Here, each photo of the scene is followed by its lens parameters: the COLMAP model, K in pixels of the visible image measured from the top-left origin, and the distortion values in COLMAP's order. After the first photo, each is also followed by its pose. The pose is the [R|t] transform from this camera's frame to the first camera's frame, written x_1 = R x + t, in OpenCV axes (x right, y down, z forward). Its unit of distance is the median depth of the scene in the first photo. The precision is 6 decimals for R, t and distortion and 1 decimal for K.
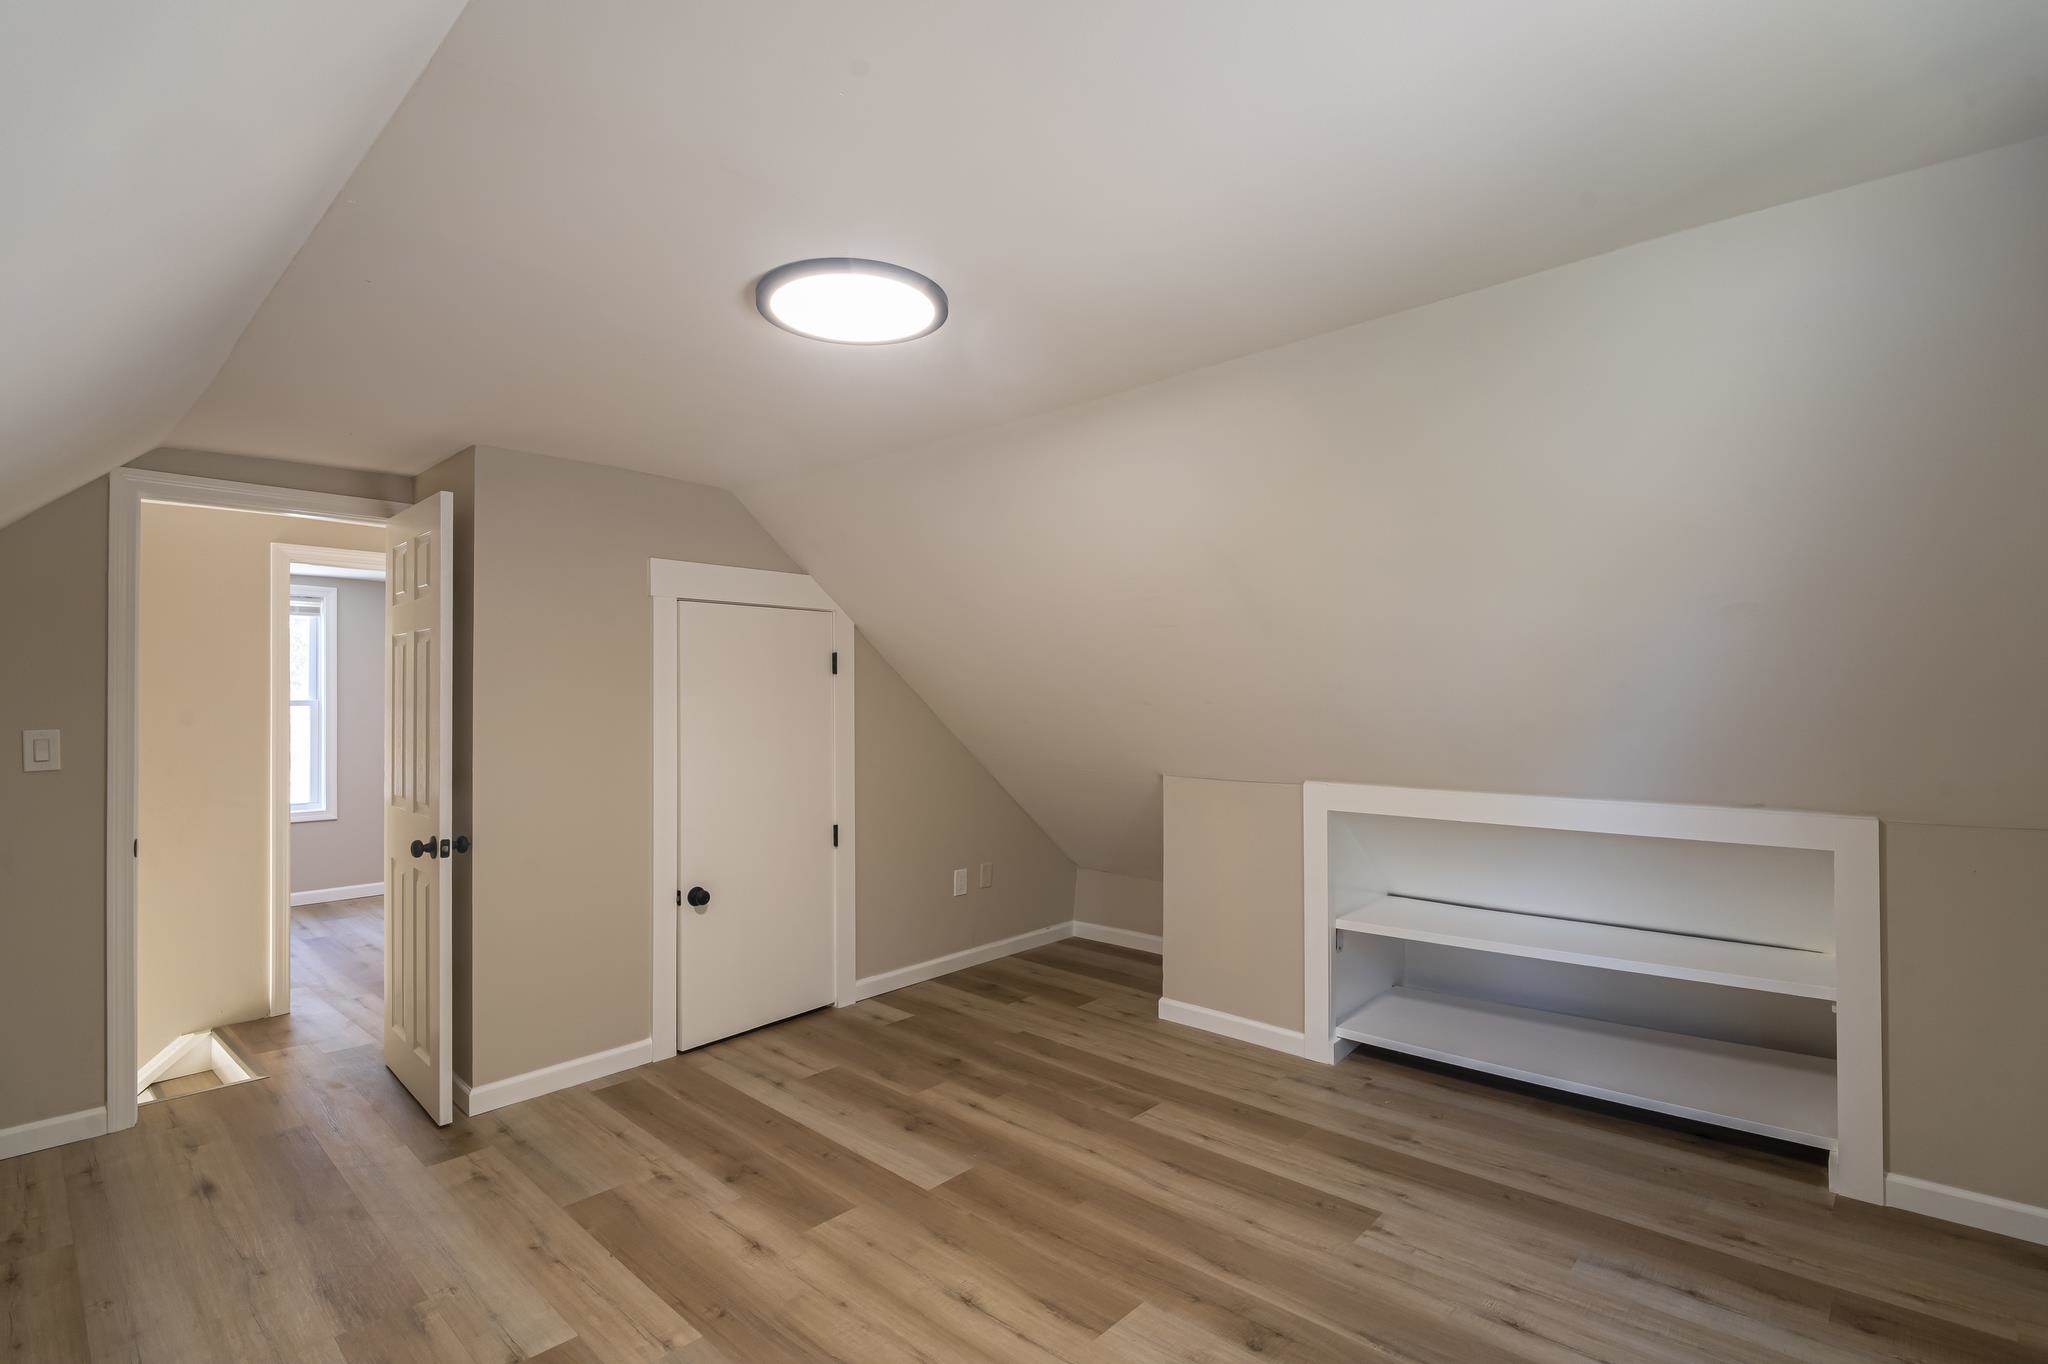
lens RADIAL K [[992.3, 0, 1027.7], [0, 992.3, 700.4], [0, 0, 1]] dist [-0.016375, 0.002173]
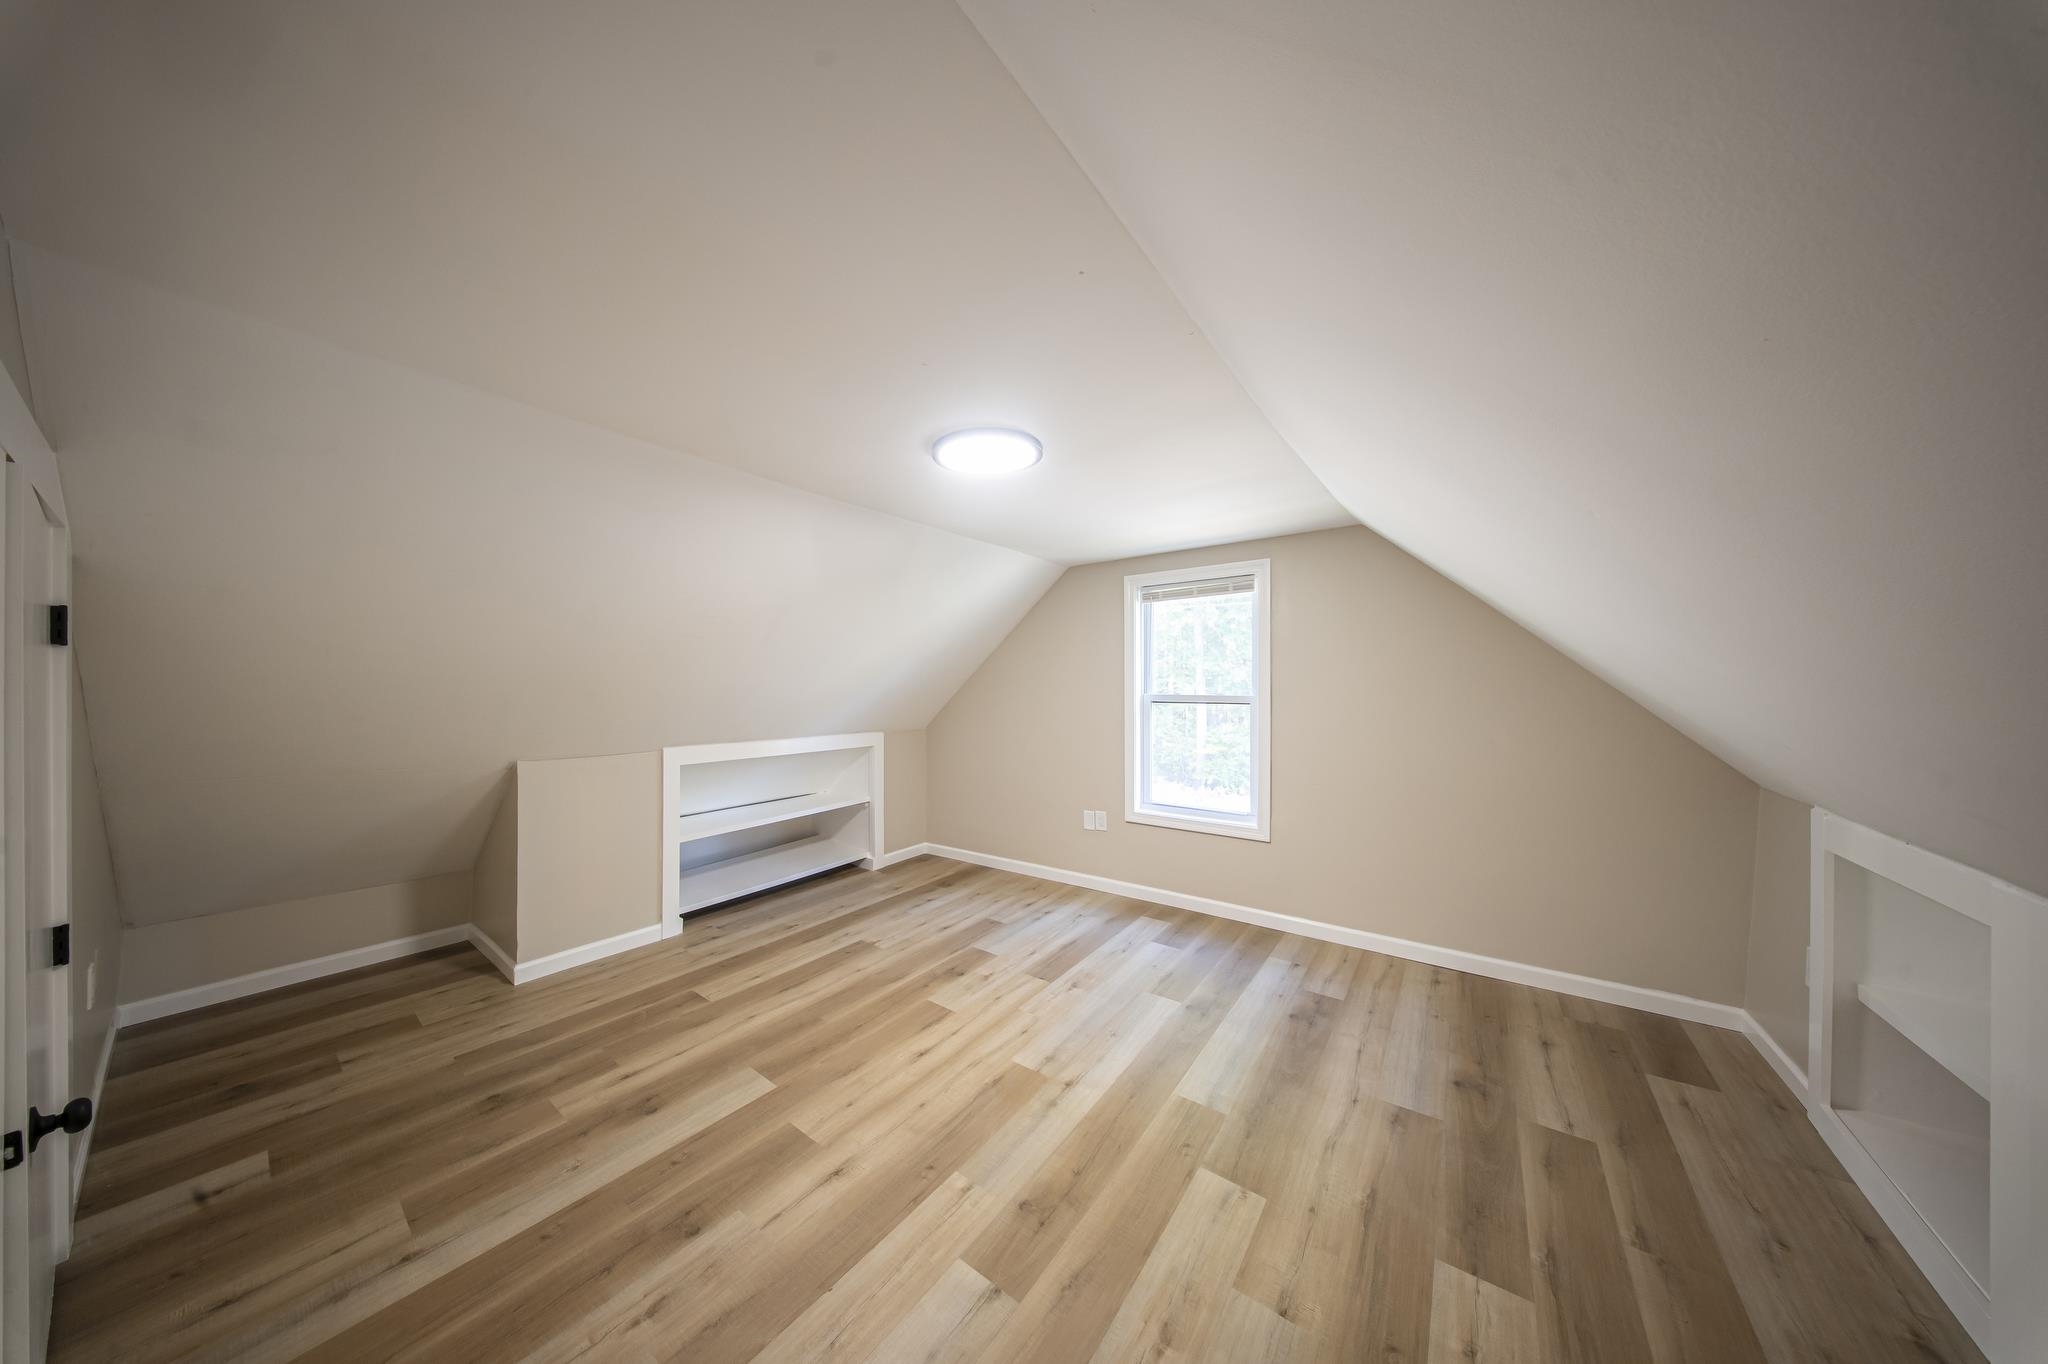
lens RADIAL K [[640.1, 0, 992.1], [0, 640.1, 684.0], [0, 0, 1]] dist [-0.000041, -0.000469]
pose [[-0.111172, 0.005902, 0.993784, -0.792529], [0.009889, 0.999939, -0.004832, -0.005394], [-0.993752, 0.009290, -0.111223, 0.688078]]
